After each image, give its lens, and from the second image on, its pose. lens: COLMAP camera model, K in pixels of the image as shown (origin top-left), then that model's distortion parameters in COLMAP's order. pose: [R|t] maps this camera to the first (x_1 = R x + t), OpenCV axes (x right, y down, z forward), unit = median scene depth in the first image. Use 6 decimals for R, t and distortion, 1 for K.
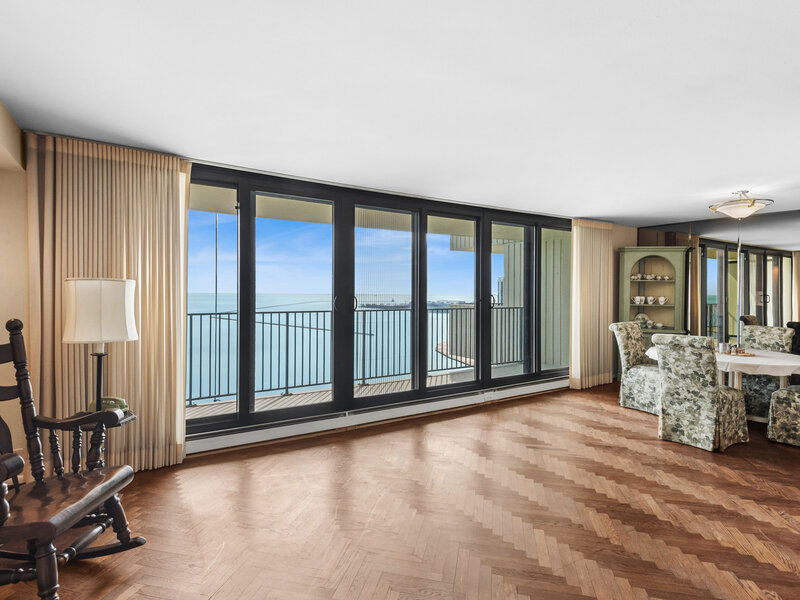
lens RADIAL K [[418.0, 0, 394.9], [0, 418.0, 296.5], [0, 0, 1]] dist [0.006304, -0.005816]
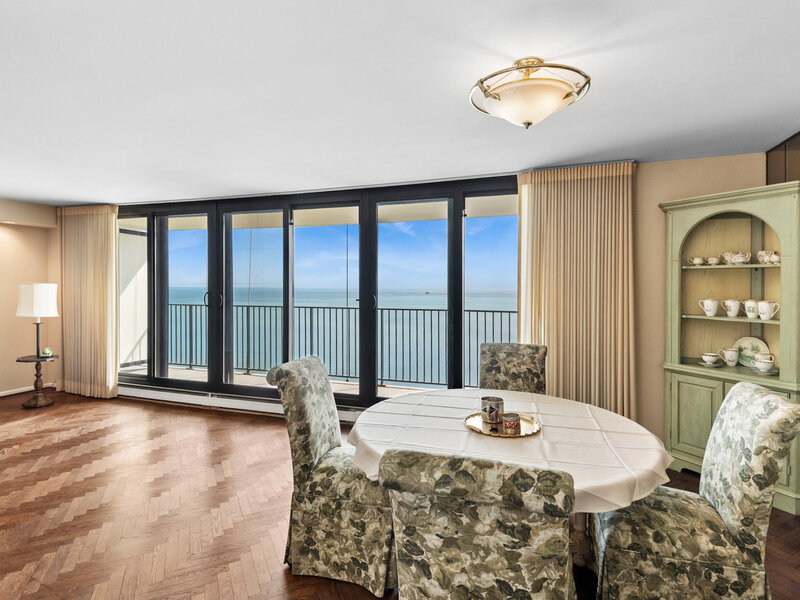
lens RADIAL K [[418.0, 0, 400.4], [0, 418.0, 293.0], [0, 0, 1]] dist [0.006304, -0.005816]
pose [[0.648251, 0.005114, -0.761410, 0.957684], [-0.008784, 0.999961, -0.000762, -0.005094], [0.761376, 0.007183, 0.648271, 0.557162]]
